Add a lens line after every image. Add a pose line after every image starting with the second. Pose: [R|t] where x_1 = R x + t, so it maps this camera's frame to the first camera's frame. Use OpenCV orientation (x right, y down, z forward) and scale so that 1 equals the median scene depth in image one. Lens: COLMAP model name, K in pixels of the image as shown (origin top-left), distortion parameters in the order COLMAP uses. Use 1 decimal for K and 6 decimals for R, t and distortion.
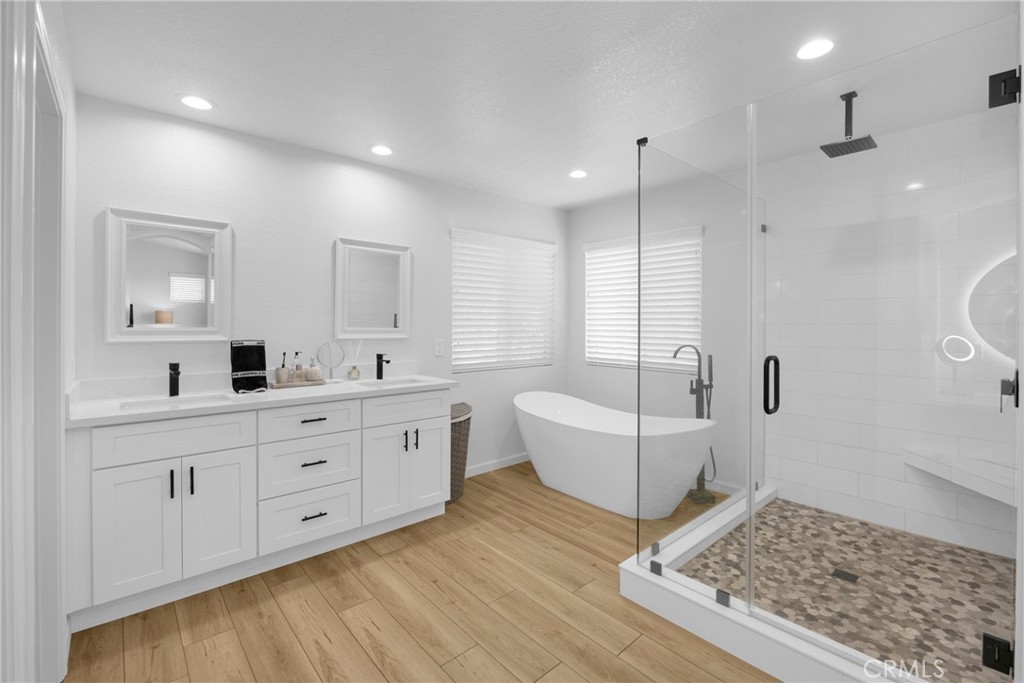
lens RADIAL K [[447.9, 0, 524.4], [0, 447.9, 324.4], [0, 0, 1]] dist [-0.012337, 0.000026]
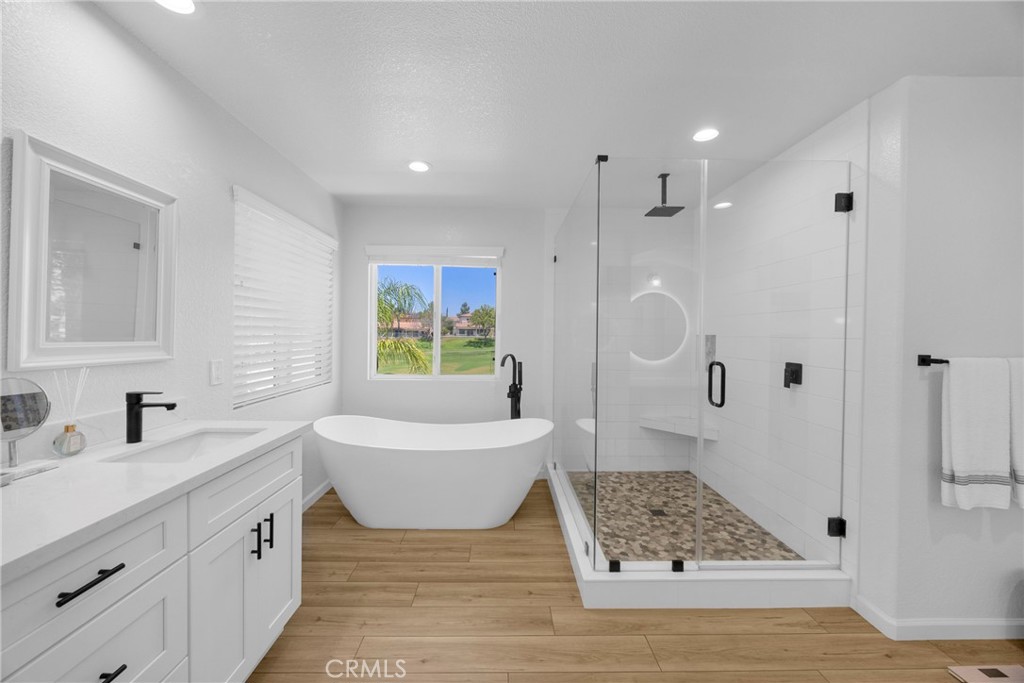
lens RADIAL K [[384.4, 0, 507.8], [0, 384.4, 338.0], [0, 0, 1]] dist [-0.008729, -0.000409]
pose [[0.662448, -0.004517, 0.749095, -0.483363], [-0.005249, 0.999929, 0.010672, -0.005152], [-0.749090, -0.011001, 0.662377, 0.516052]]
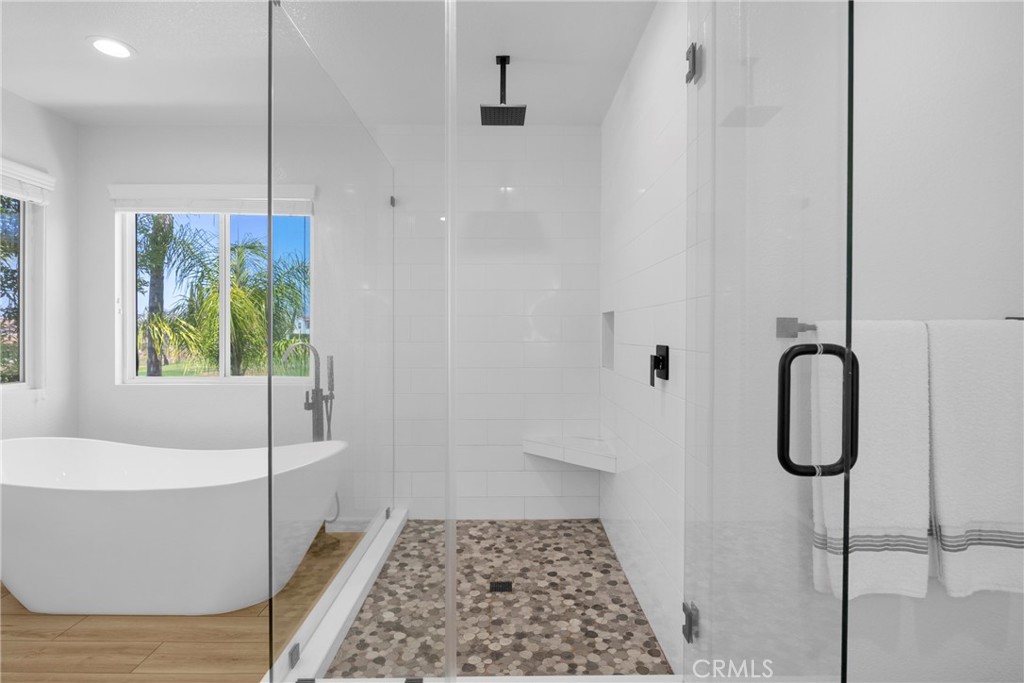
lens RADIAL K [[503.6, 0, 513.6], [0, 503.6, 338.2], [0, 0, 1]] dist [-0.001939, -0.008706]
pose [[0.659085, -0.006636, 0.752039, -0.031697], [0.001667, 0.999972, 0.007363, 0.045247], [-0.752067, -0.003600, 0.659077, 0.280946]]
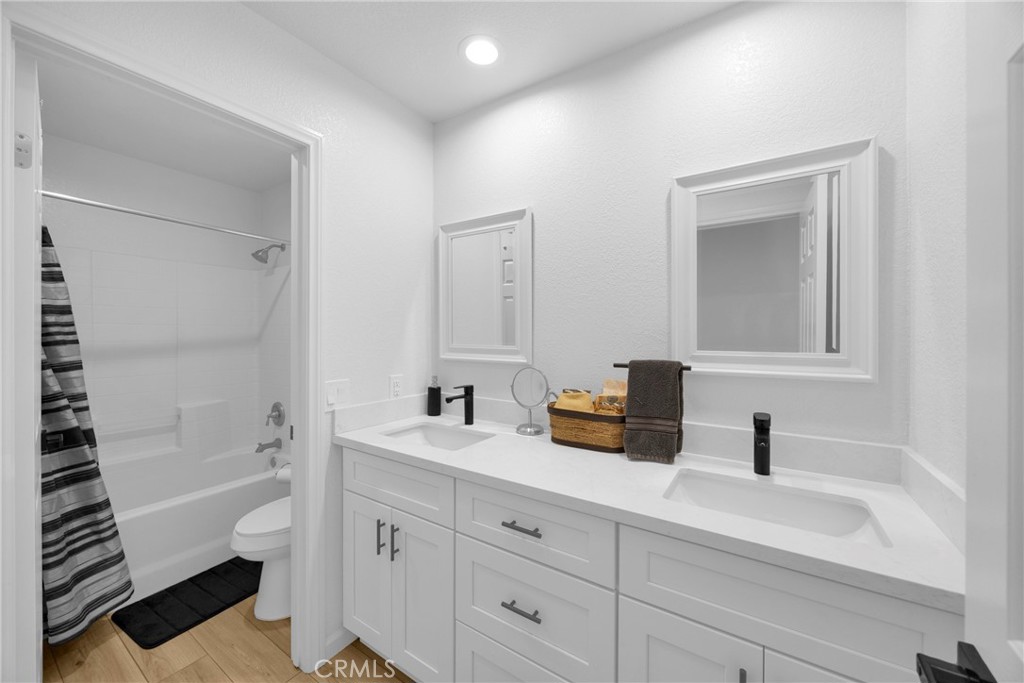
lens RADIAL K [[378.5, 0, 529.5], [0, 378.5, 339.1], [0, 0, 1]] dist [0.000073, -0.000057]
pose [[0.270387, -0.000372, -0.962752, -0.044052], [-0.003467, 0.999993, -0.001360, -0.004670], [0.962746, 0.003705, 0.270384, 0.903574]]
